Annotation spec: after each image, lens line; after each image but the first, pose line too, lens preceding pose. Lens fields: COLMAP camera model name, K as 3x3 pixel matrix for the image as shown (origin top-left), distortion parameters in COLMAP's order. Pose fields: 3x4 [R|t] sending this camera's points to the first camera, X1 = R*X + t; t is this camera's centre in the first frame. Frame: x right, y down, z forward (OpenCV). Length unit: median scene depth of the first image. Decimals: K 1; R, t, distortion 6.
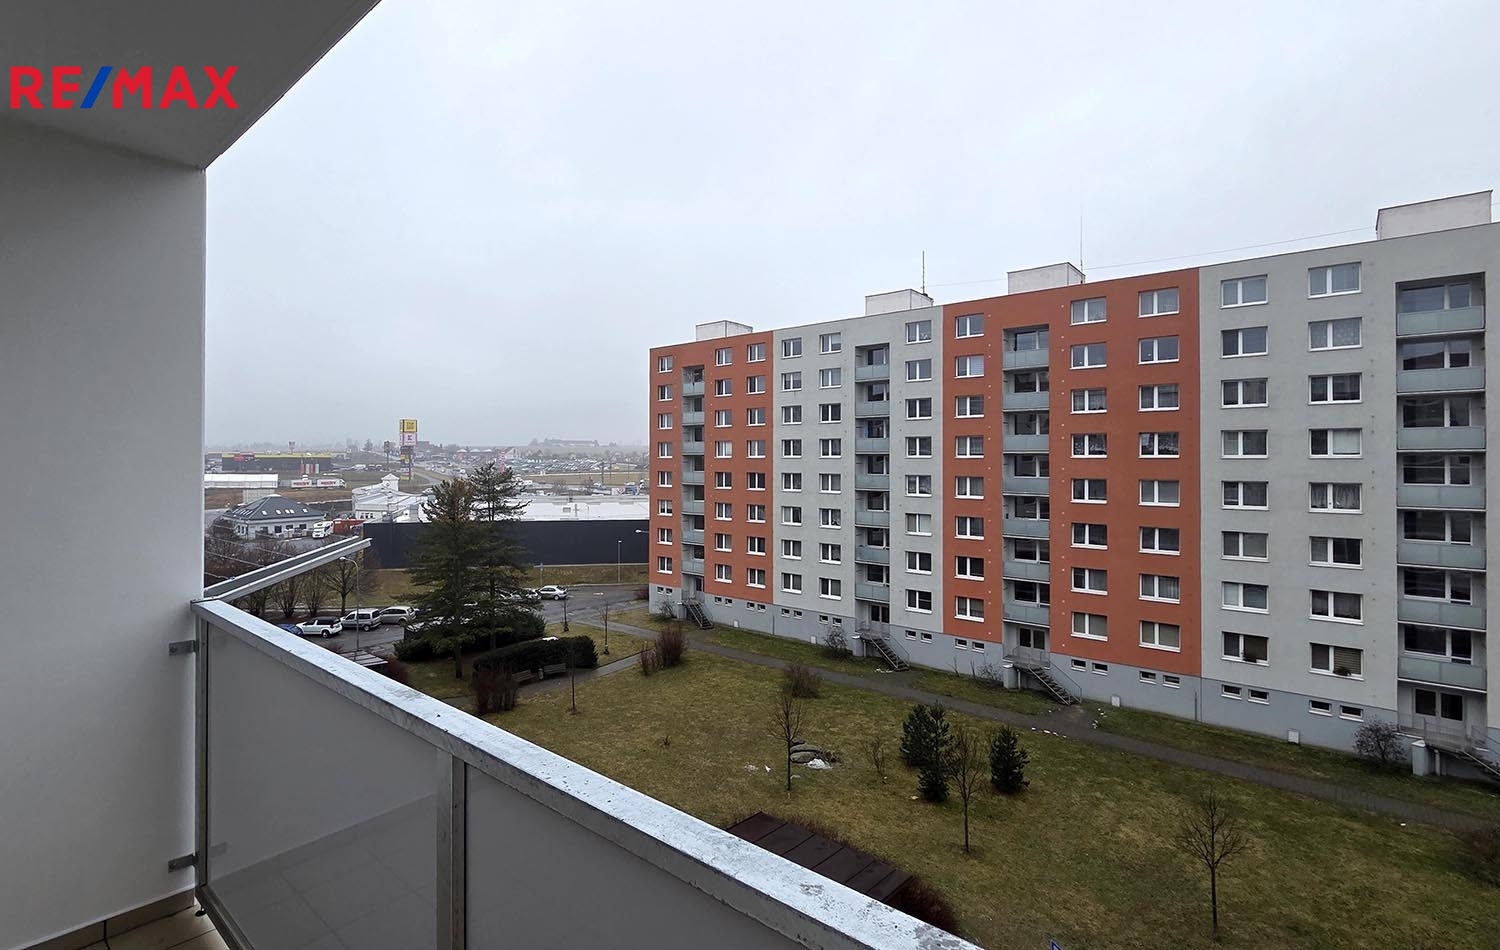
lens RADIAL K [[802.3, 0, 749.7], [0, 802.3, 451.3], [0, 0, 1]] dist [-0.000340, 0.000952]
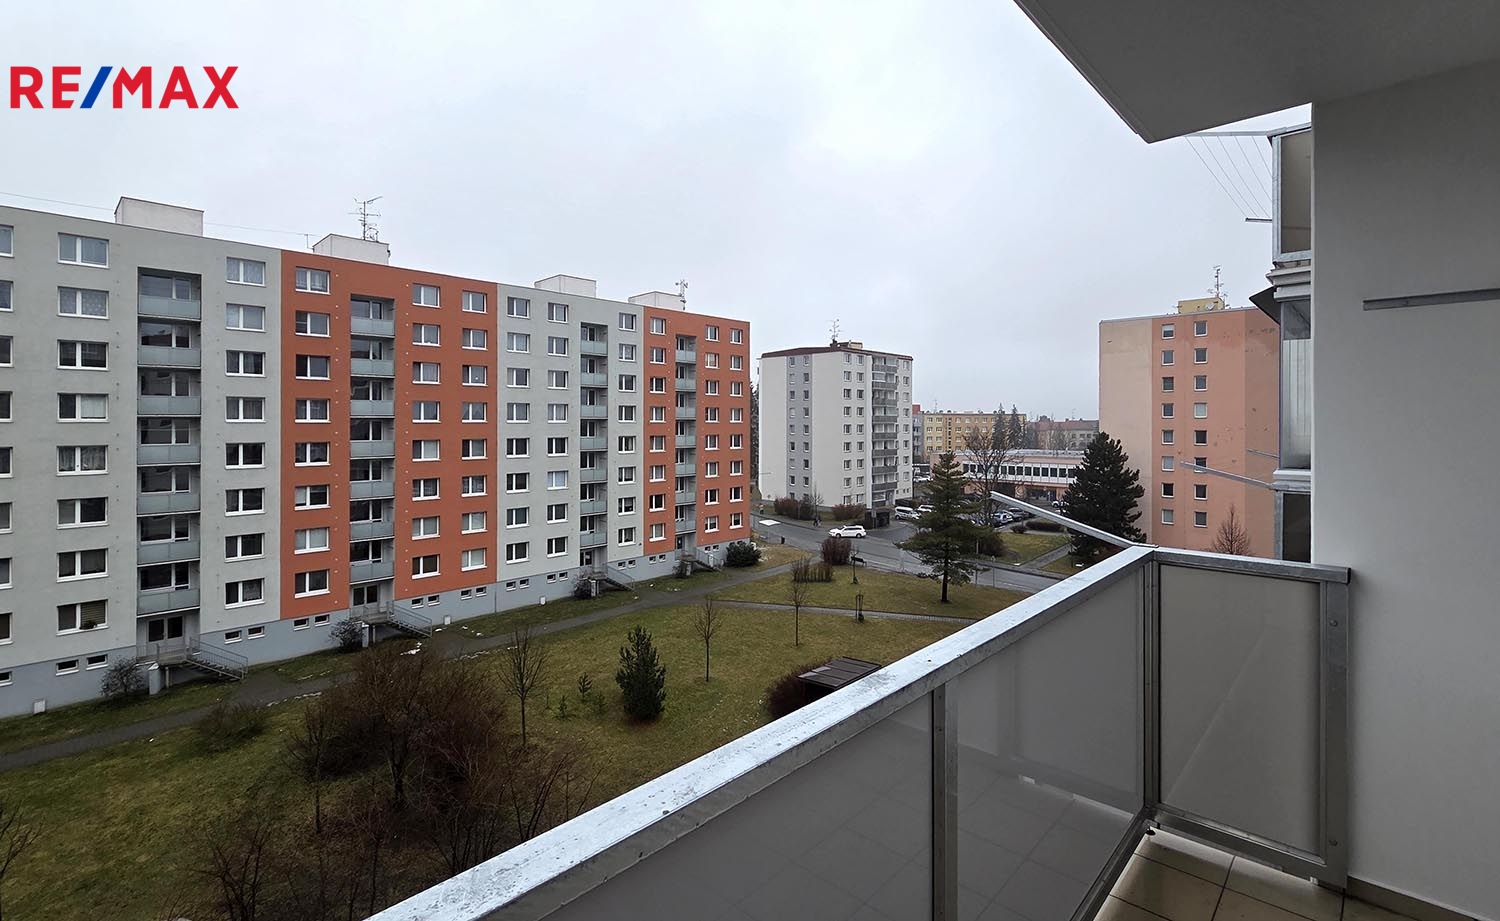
lens RADIAL K [[673.7, 0, 749.6], [0, 673.7, 422.5], [0, 0, 1]] dist [-0.000762, 0.000328]
pose [[-0.002468, -0.000229, 0.999997, -0.145703], [-0.009062, 0.999959, 0.000207, 0.001139], [-0.999956, -0.009061, -0.002470, 0.140283]]
